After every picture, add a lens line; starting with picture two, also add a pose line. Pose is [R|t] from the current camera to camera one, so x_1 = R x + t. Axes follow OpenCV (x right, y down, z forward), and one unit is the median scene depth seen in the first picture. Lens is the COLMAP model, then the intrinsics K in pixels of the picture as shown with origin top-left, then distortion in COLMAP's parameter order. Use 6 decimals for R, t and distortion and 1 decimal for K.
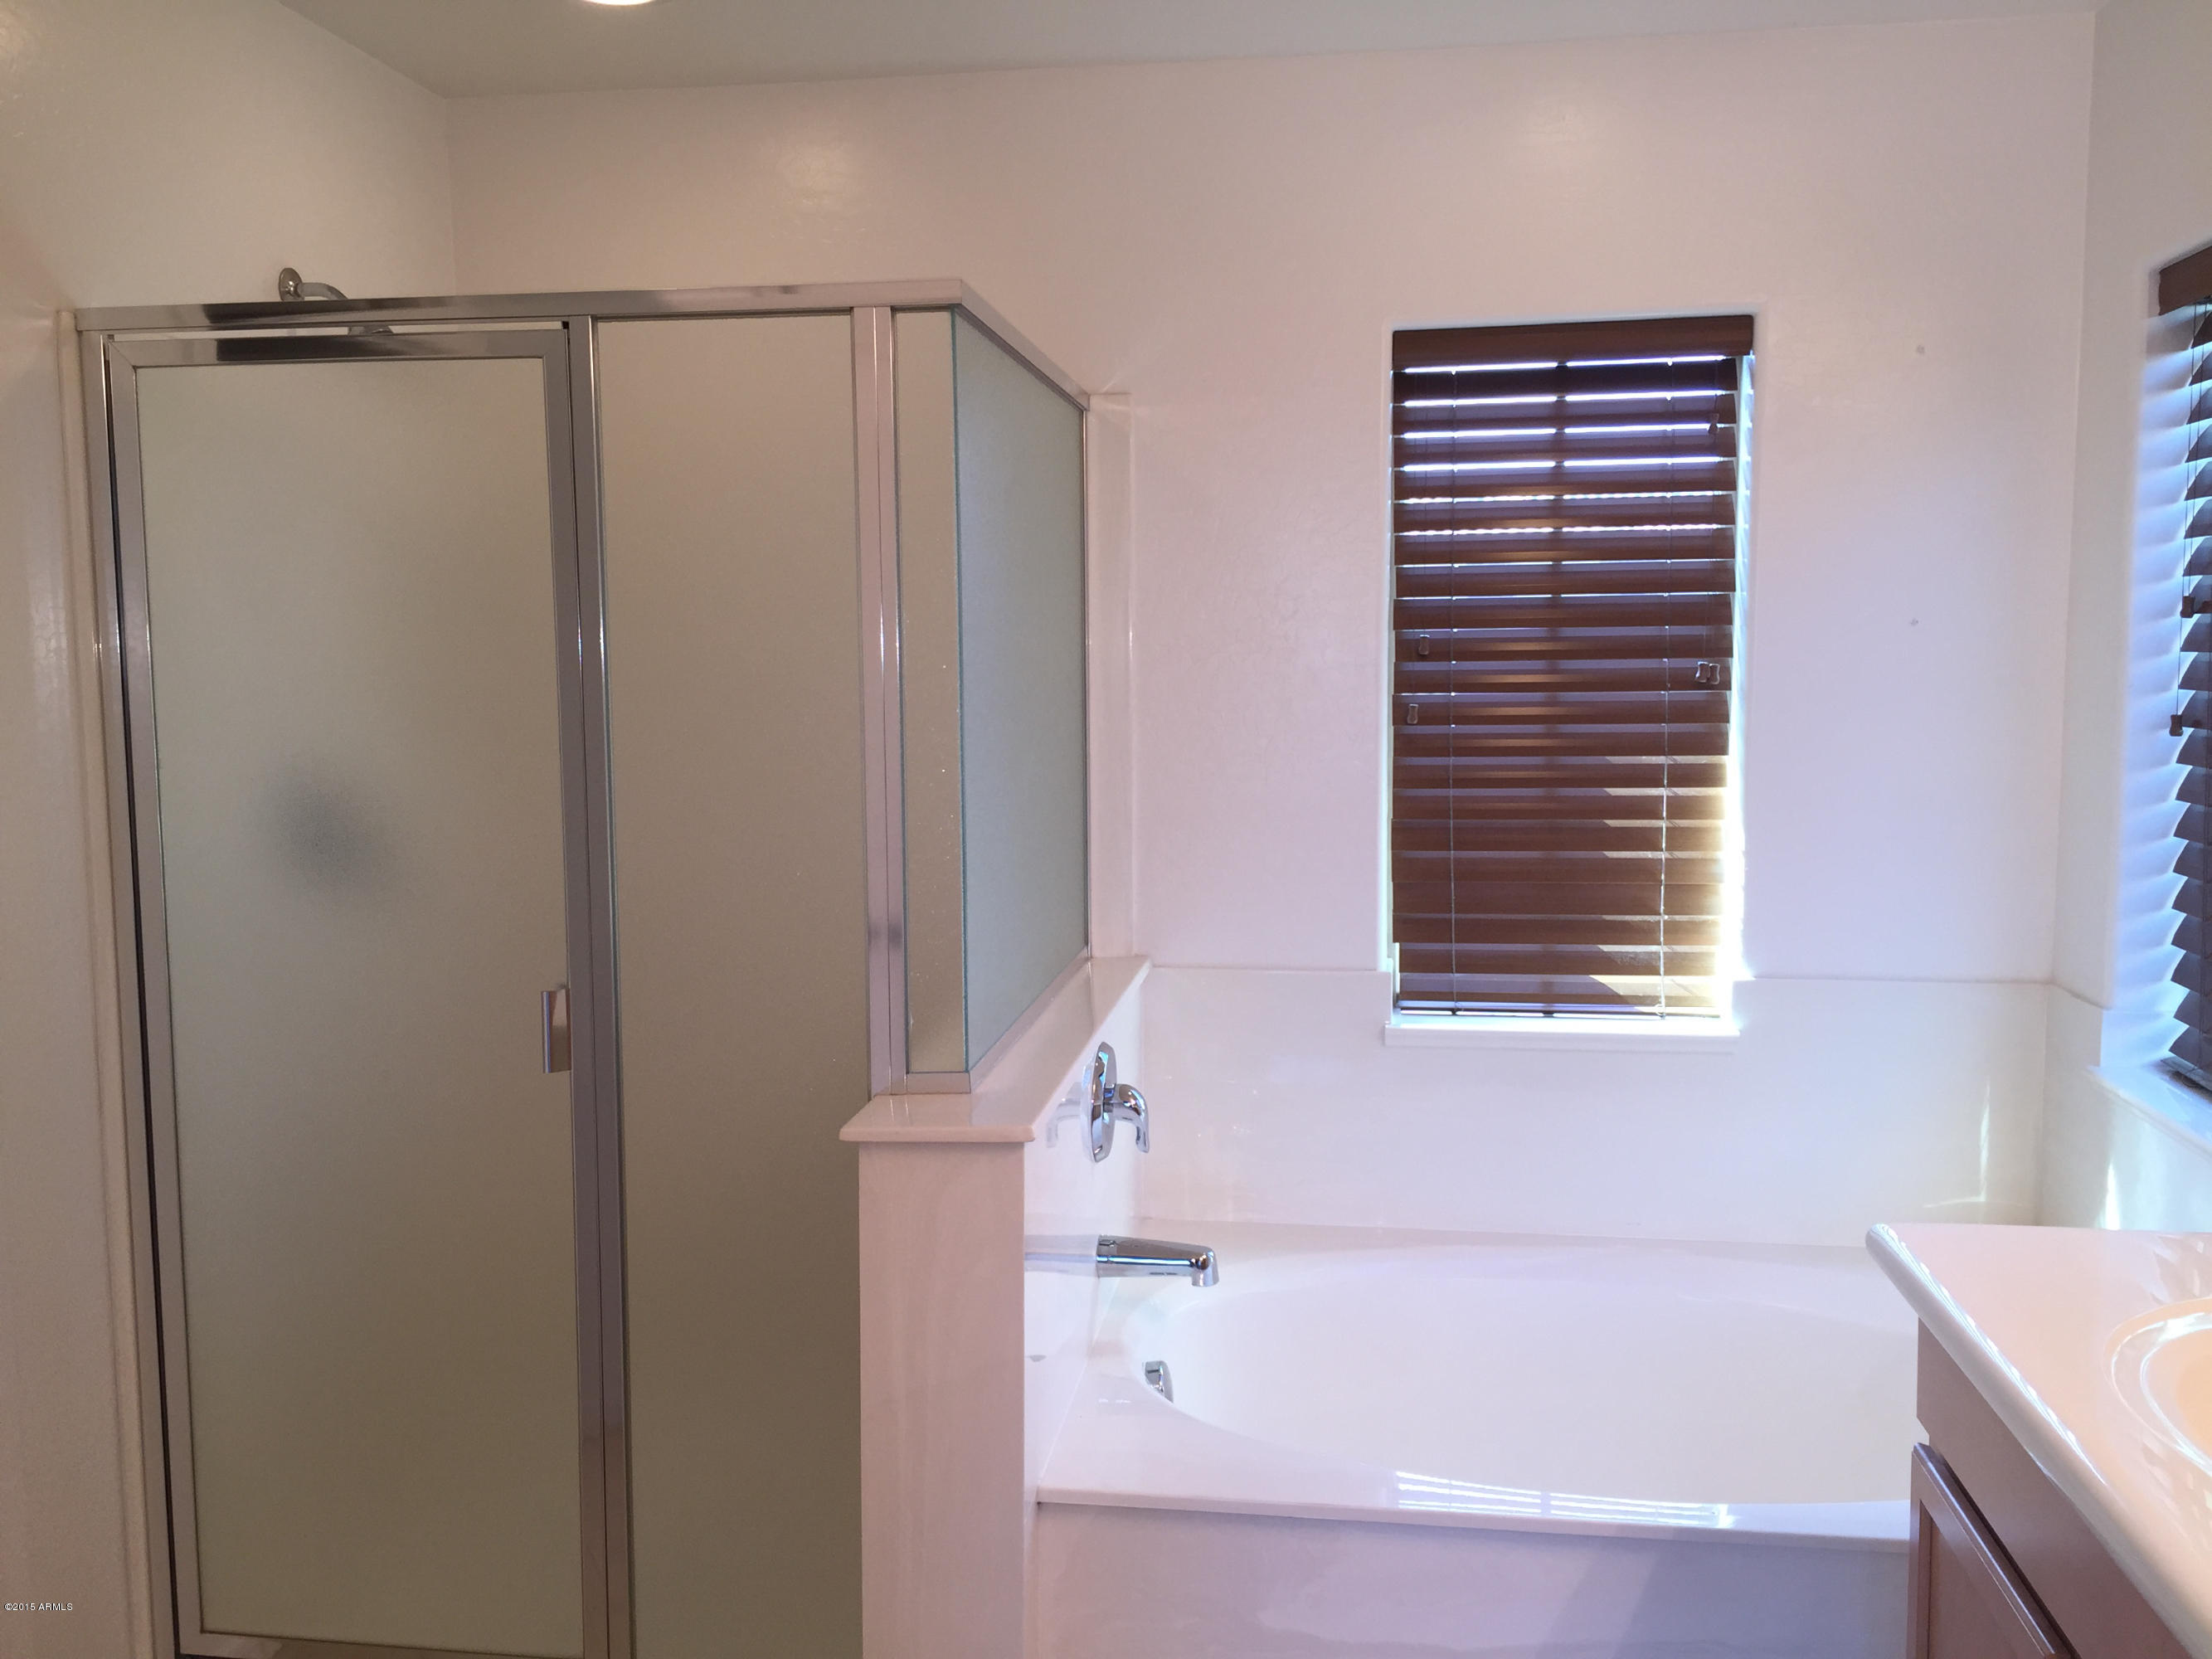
lens RADIAL K [[1884.3, 0, 1118.0], [0, 1884.3, 827.7], [0, 0, 1]] dist [0.062721, -0.079817]
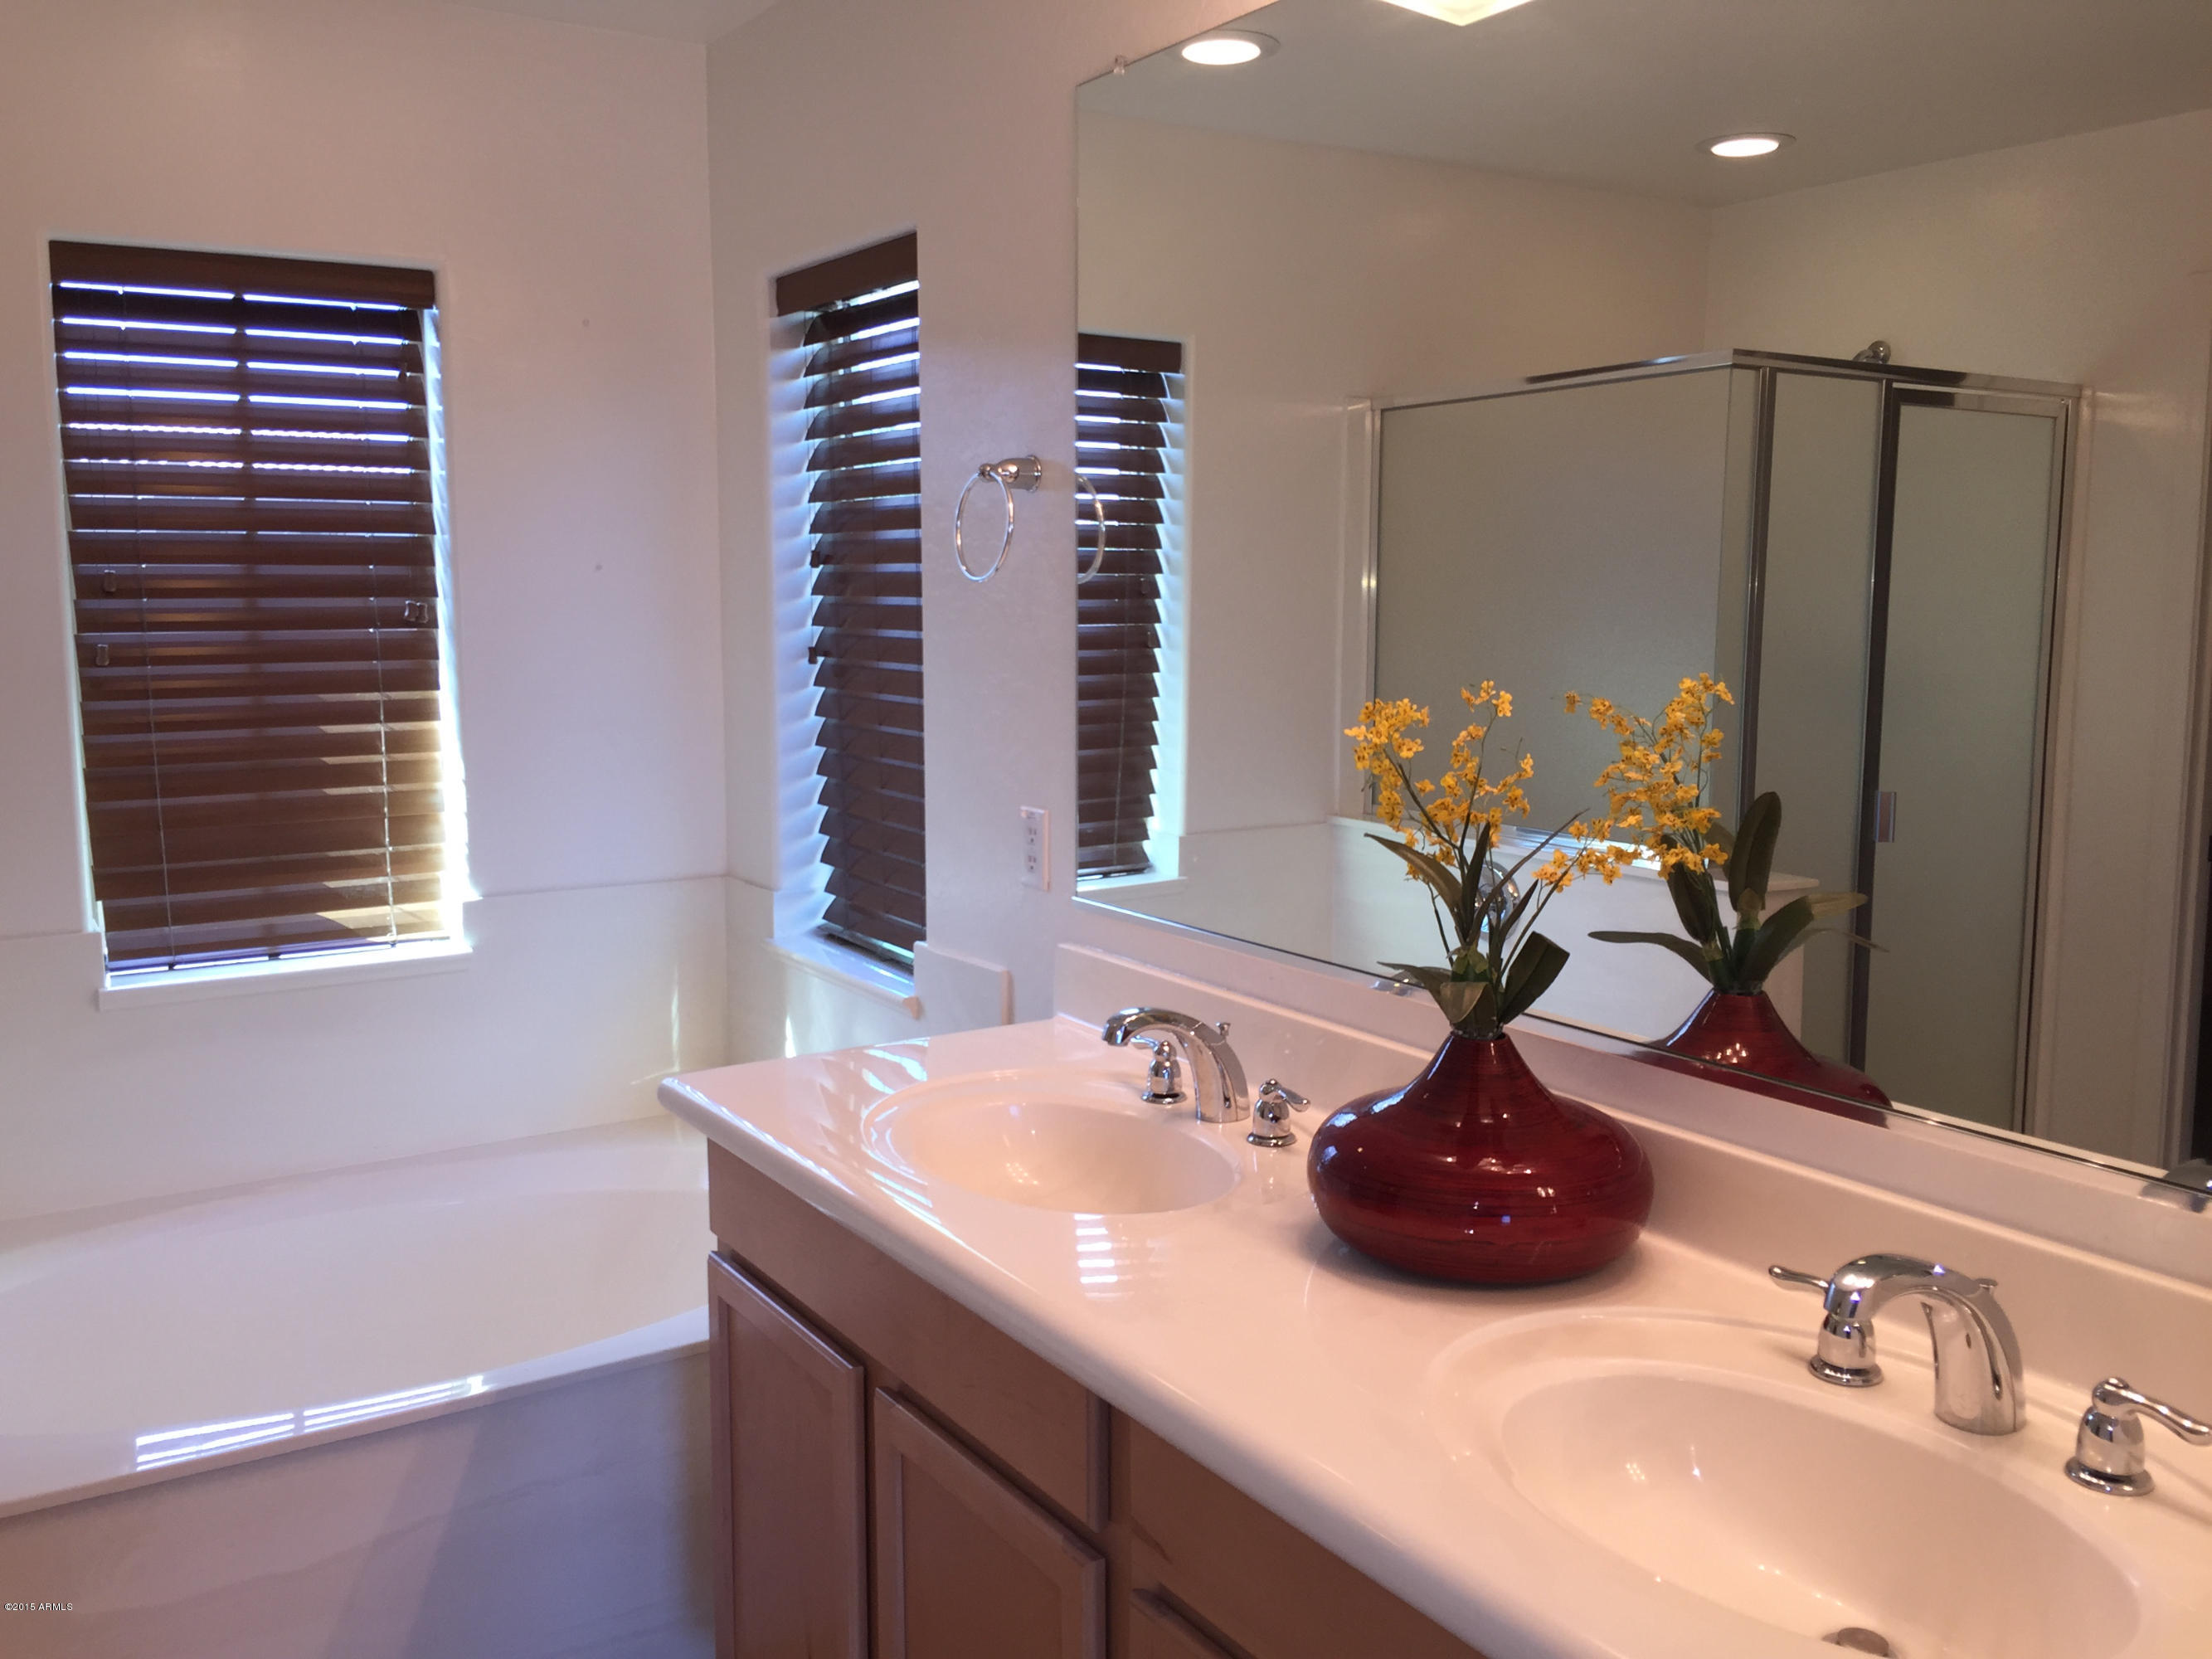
lens RADIAL K [[1884.3, 0, 1105.5], [0, 1884.3, 829.1], [0, 0, 1]] dist [0.062721, -0.079817]
pose [[0.751647, -0.076315, 0.655136, -0.098062], [0.057682, 0.997084, 0.049969, 0.007539], [-0.657039, 0.000230, 0.753857, -0.040064]]
